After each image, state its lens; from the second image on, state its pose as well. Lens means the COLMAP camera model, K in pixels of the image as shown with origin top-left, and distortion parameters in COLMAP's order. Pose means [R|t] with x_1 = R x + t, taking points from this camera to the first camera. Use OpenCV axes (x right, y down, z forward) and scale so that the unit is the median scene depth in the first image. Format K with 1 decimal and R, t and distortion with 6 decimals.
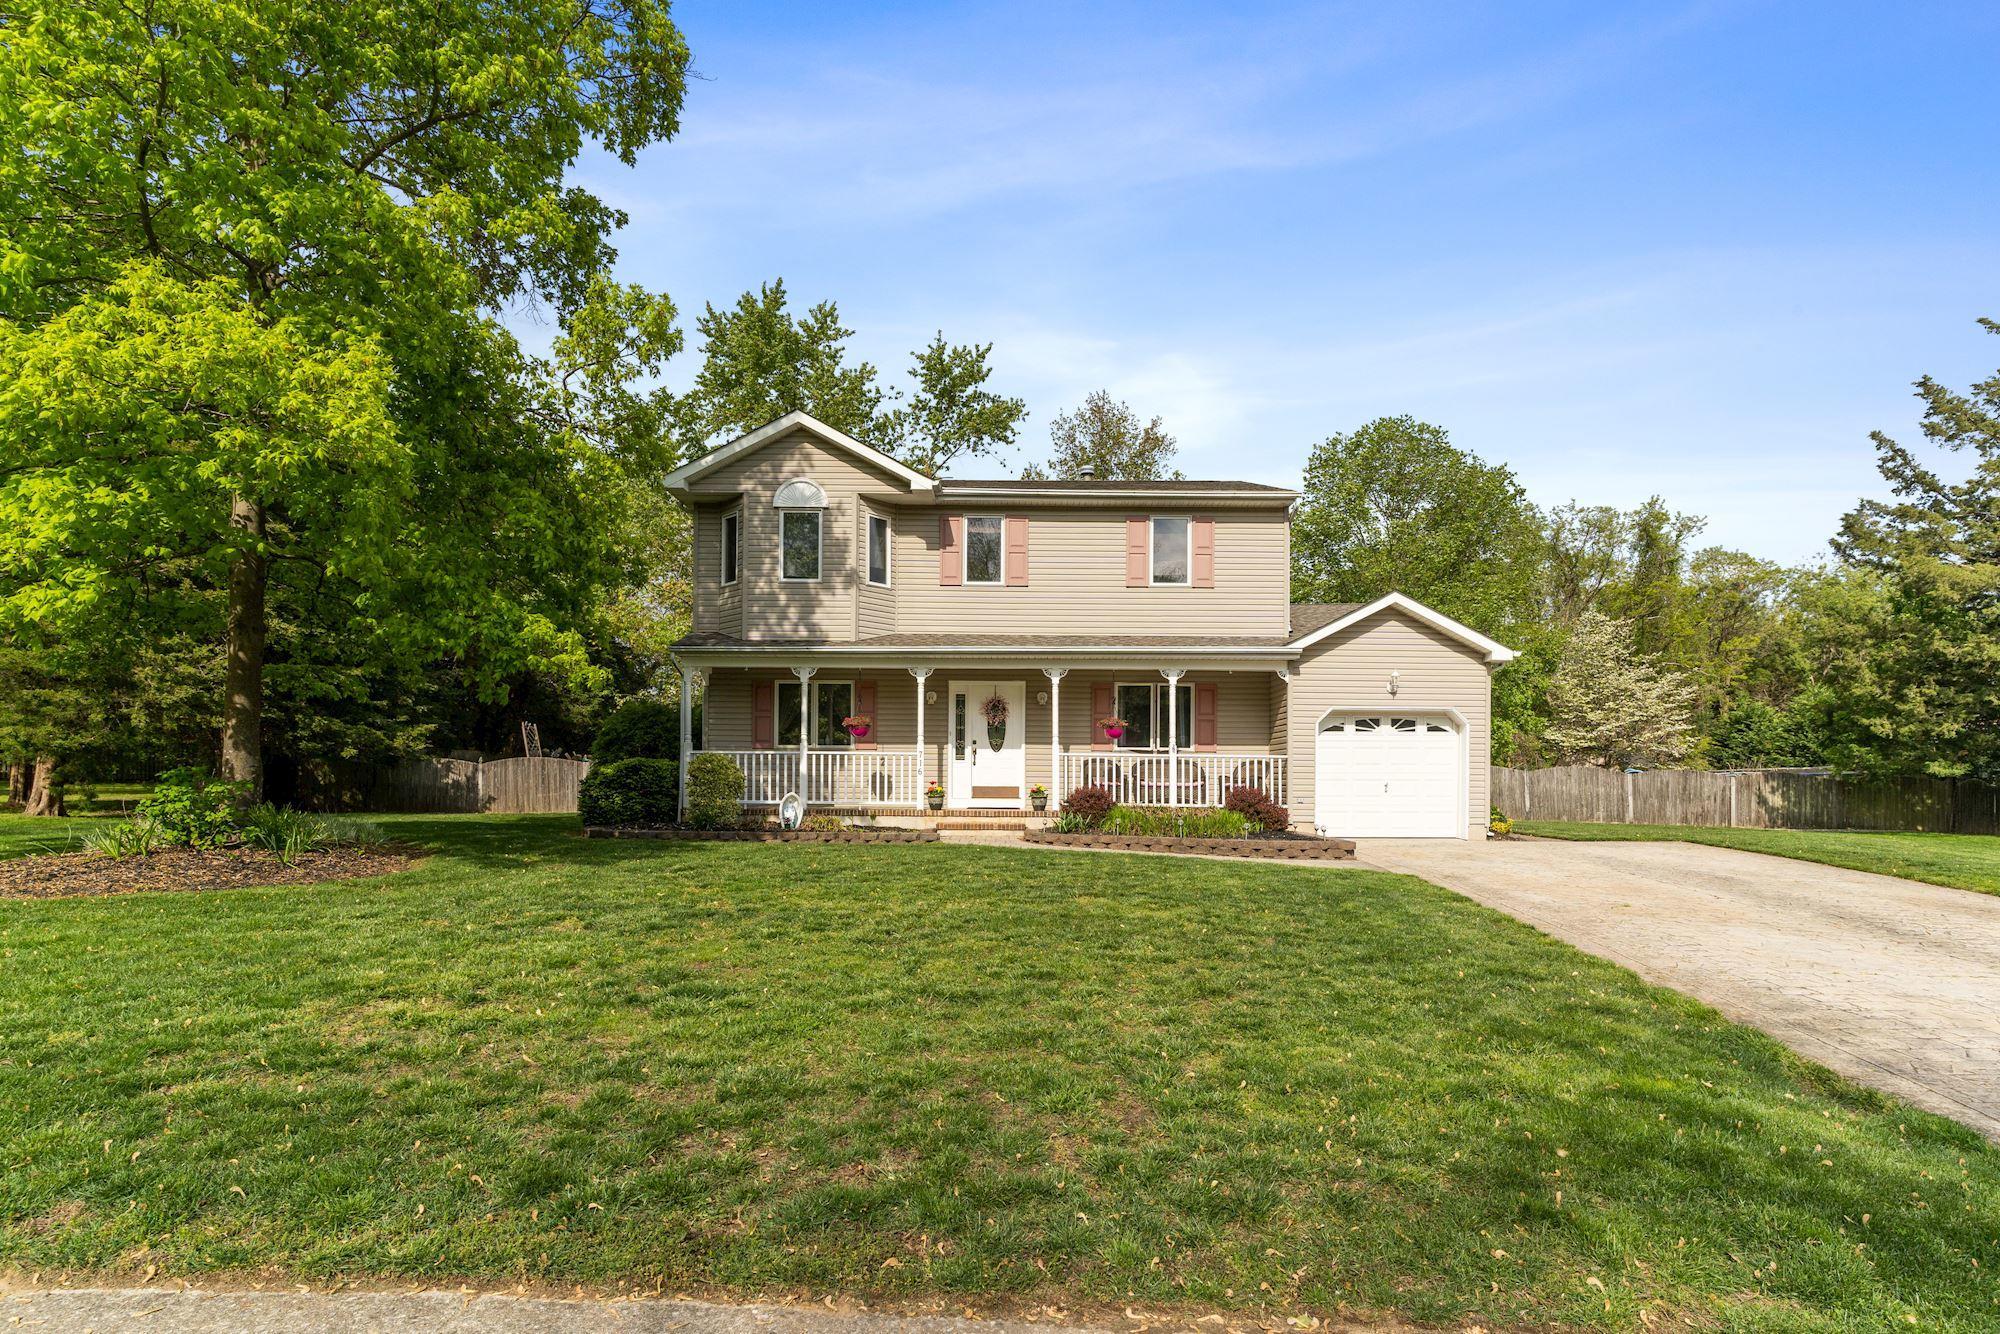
lens RADIAL K [[1031.7, 0, 1007.3], [0, 1031.7, 710.4], [0, 0, 1]] dist [0.000597, 0.013743]
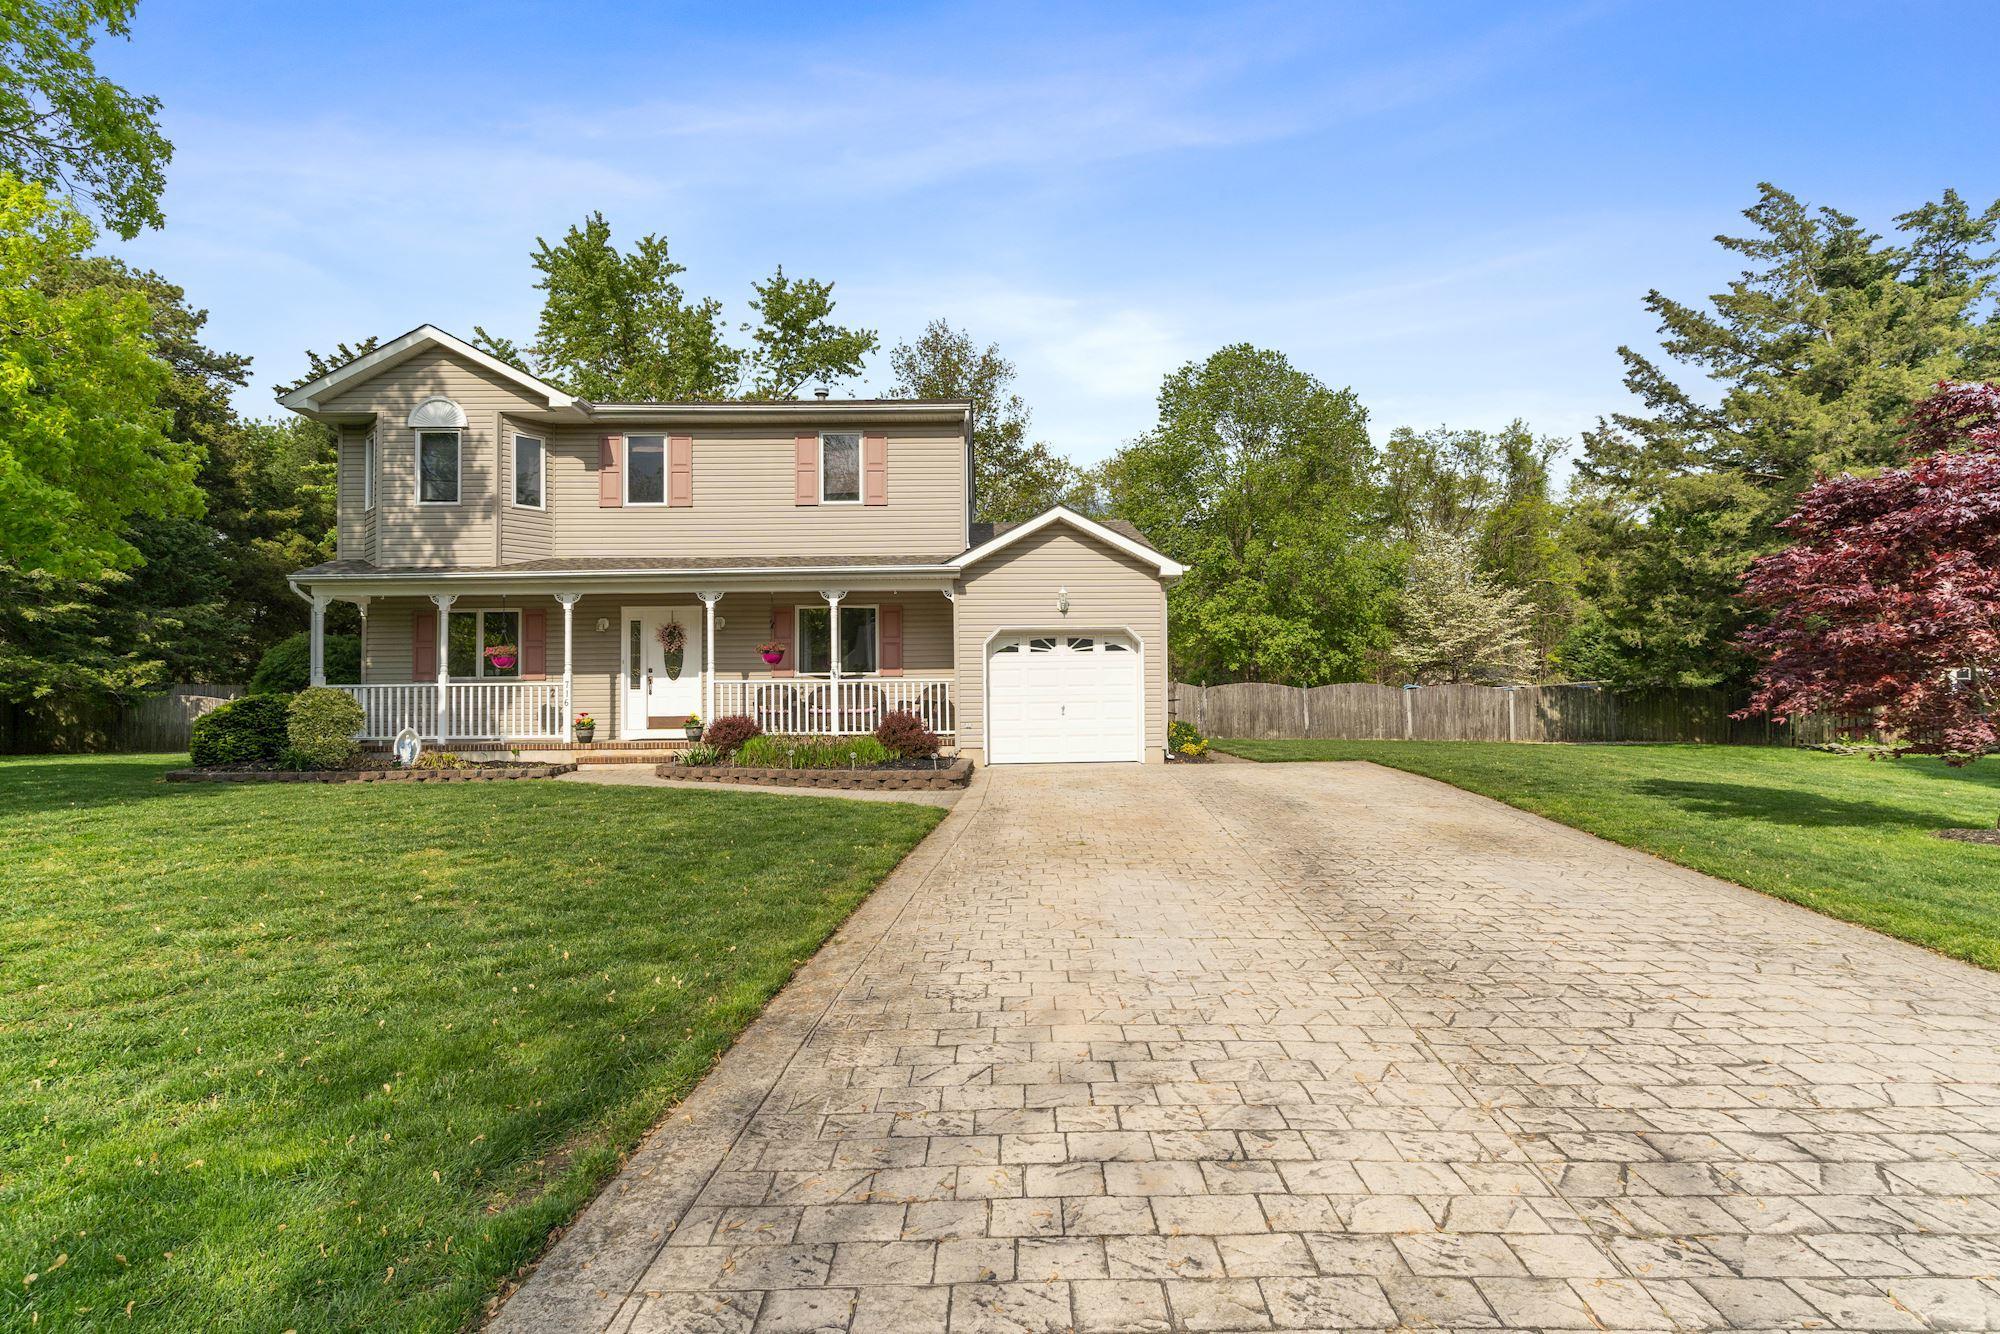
lens RADIAL K [[977.9, 0, 1000.2], [0, 977.9, 618.3], [0, 0, 1]] dist [0.008967, 0.000066]
pose [[0.999785, -0.017663, 0.010864, 0.294297], [0.017874, 0.999648, -0.019582, 0.006251], [-0.010514, 0.019772, 0.999749, 0.090287]]
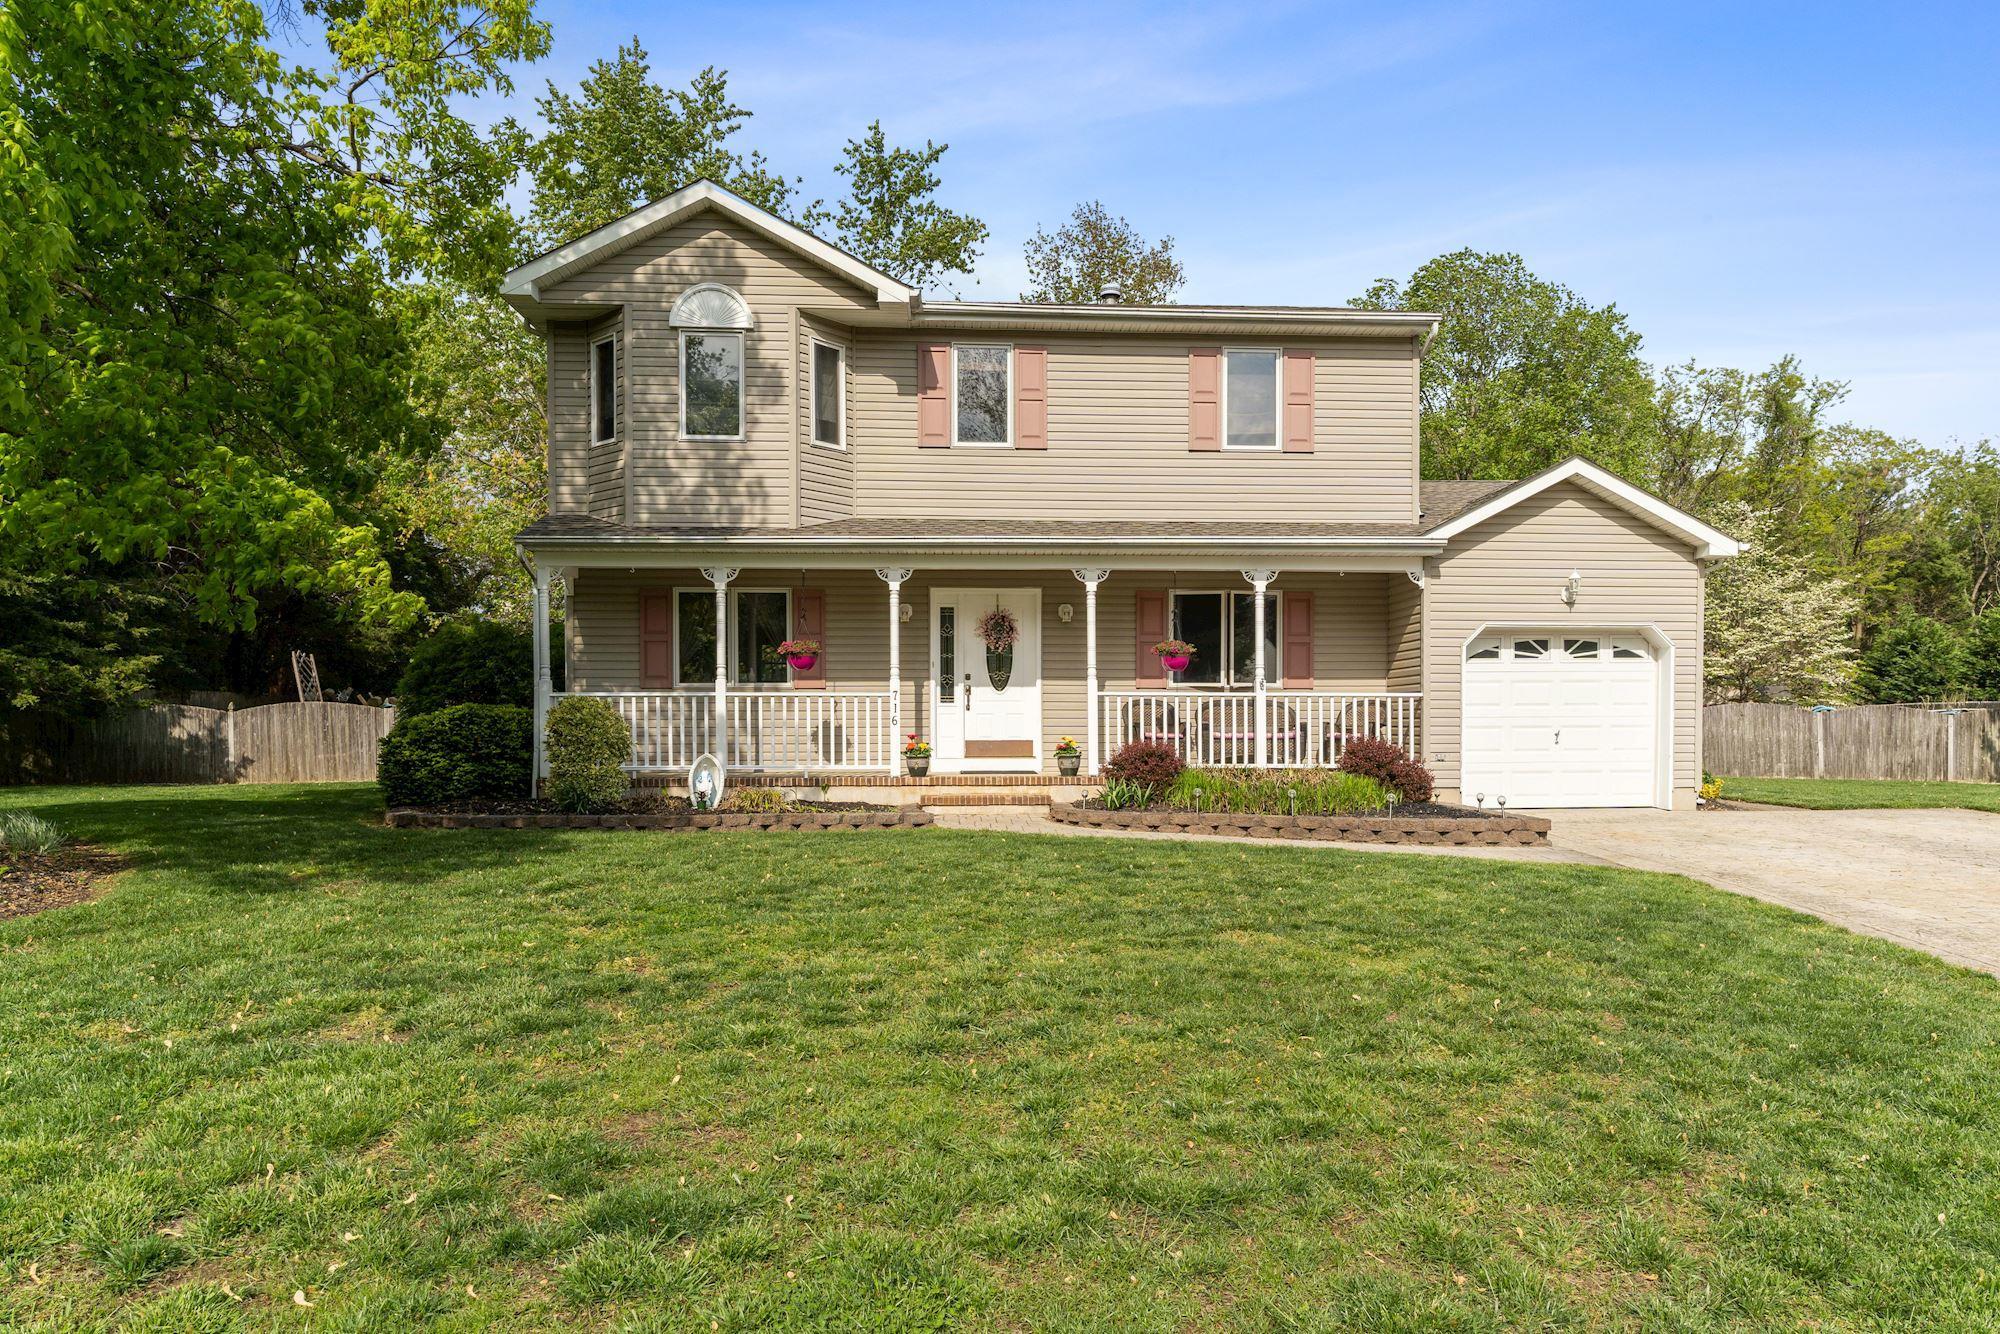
lens RADIAL K [[1309.3, 0, 1022.7], [0, 1309.3, 676.0], [0, 0, 1]] dist [0.008531, 0.004458]
pose [[0.997866, -0.006870, 0.064933, -0.053956], [0.004775, 0.999465, 0.032364, 0.002225], [-0.065121, -0.031985, 0.997365, 0.128218]]
